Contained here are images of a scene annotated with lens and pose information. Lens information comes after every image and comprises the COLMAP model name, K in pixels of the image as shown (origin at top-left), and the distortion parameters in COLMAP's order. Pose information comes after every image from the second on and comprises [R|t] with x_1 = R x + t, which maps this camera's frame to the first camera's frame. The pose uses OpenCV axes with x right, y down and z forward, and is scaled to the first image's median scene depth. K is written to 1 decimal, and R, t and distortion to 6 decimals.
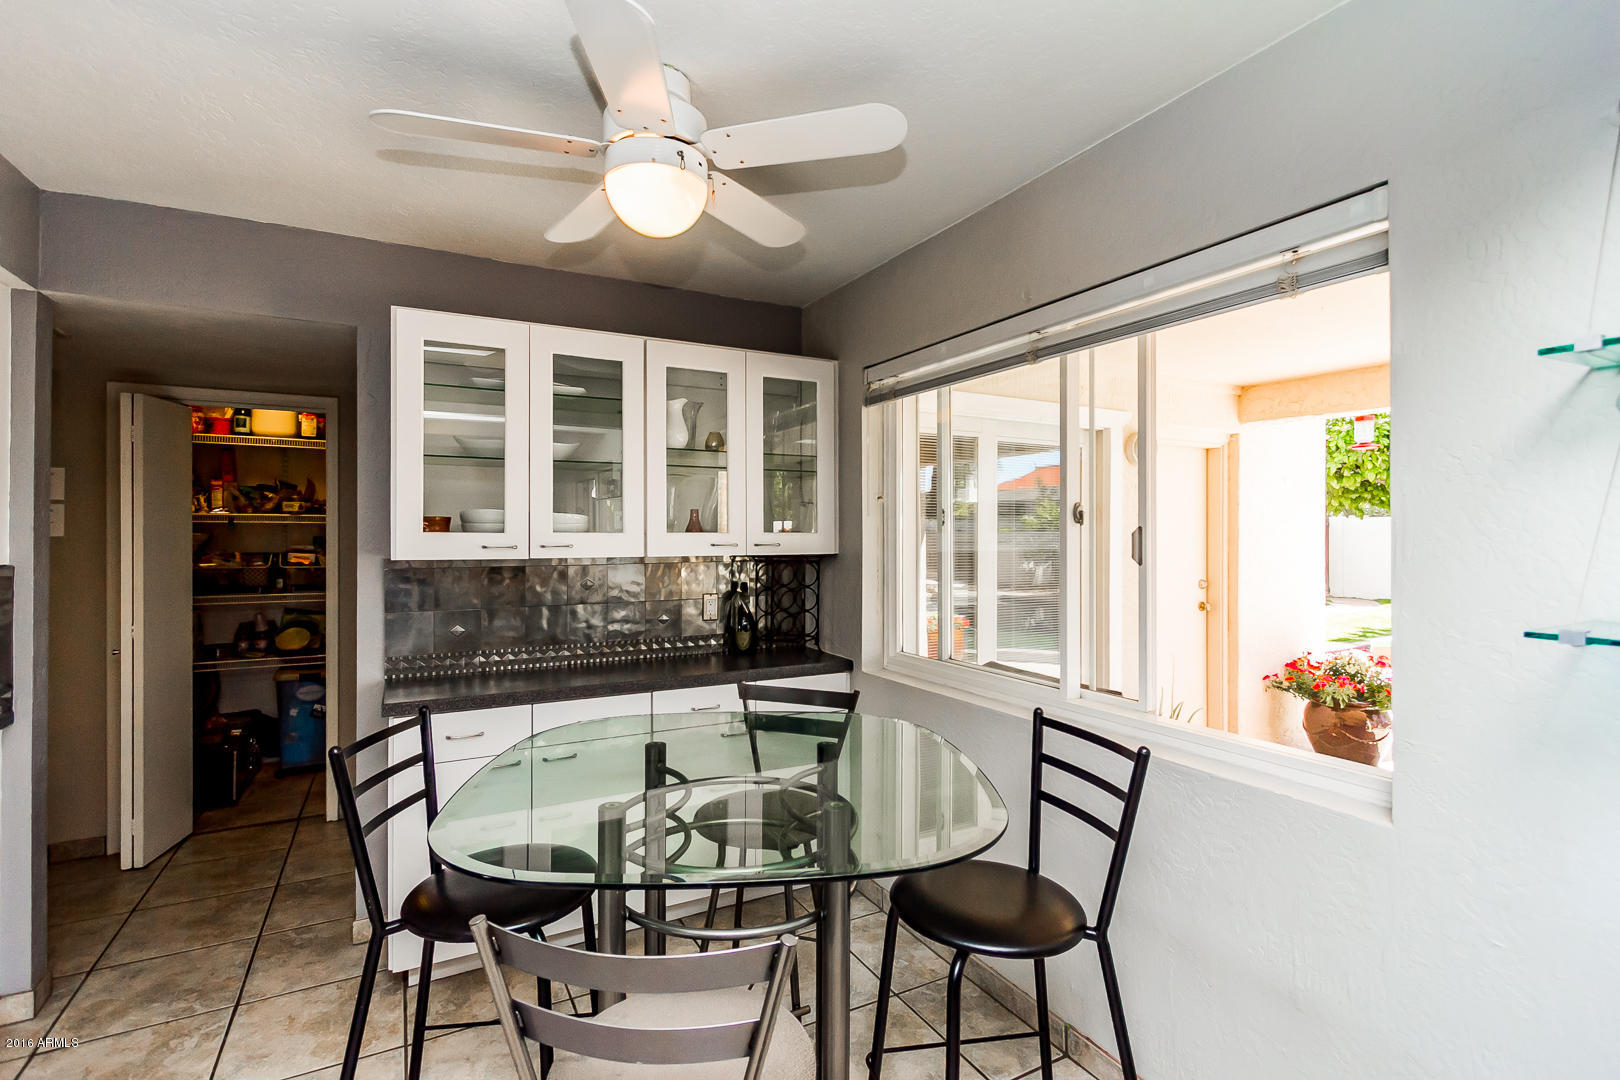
lens RADIAL K [[772.2, 0, 782.5], [0, 772.2, 534.0], [0, 0, 1]] dist [-0.000548, -0.000271]
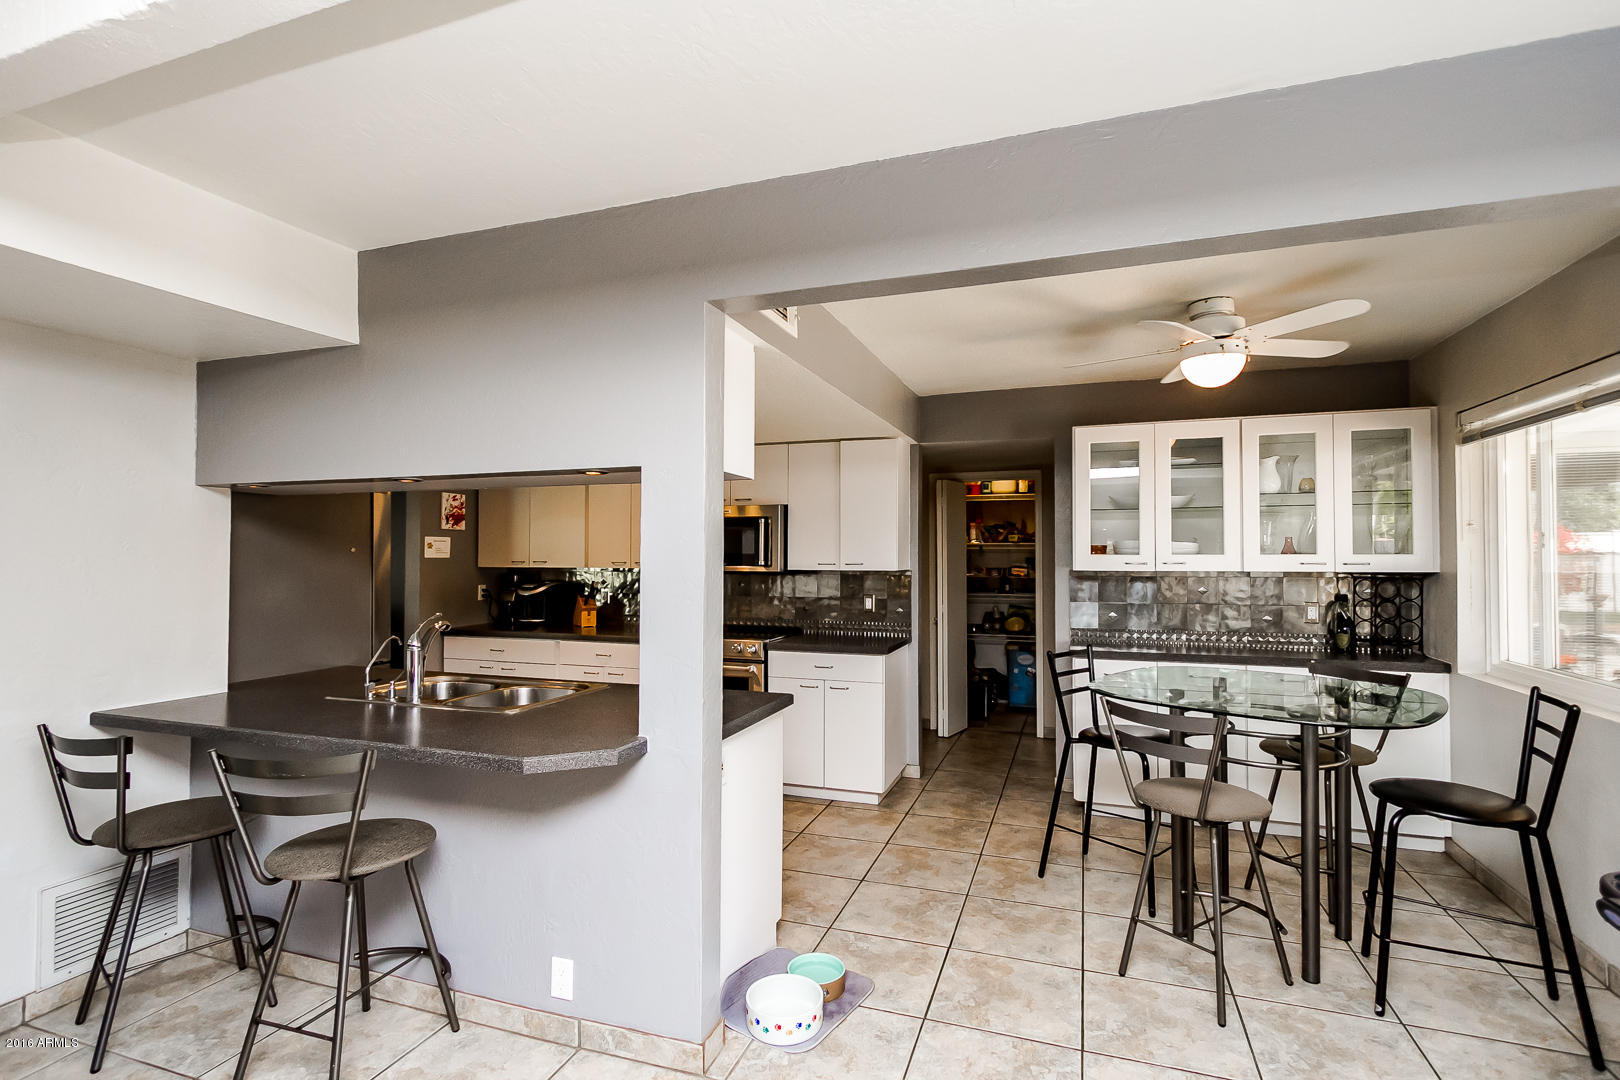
lens RADIAL K [[746.2, 0, 810.0], [0, 746.2, 540.0], [0, 0, 1]] dist [-0.000664, 0.000082]
pose [[0.687689, -0.015956, -0.725830, 0.241711], [0.000173, 0.999762, -0.021814, 0.001178], [0.726005, 0.014875, 0.687528, -0.465677]]
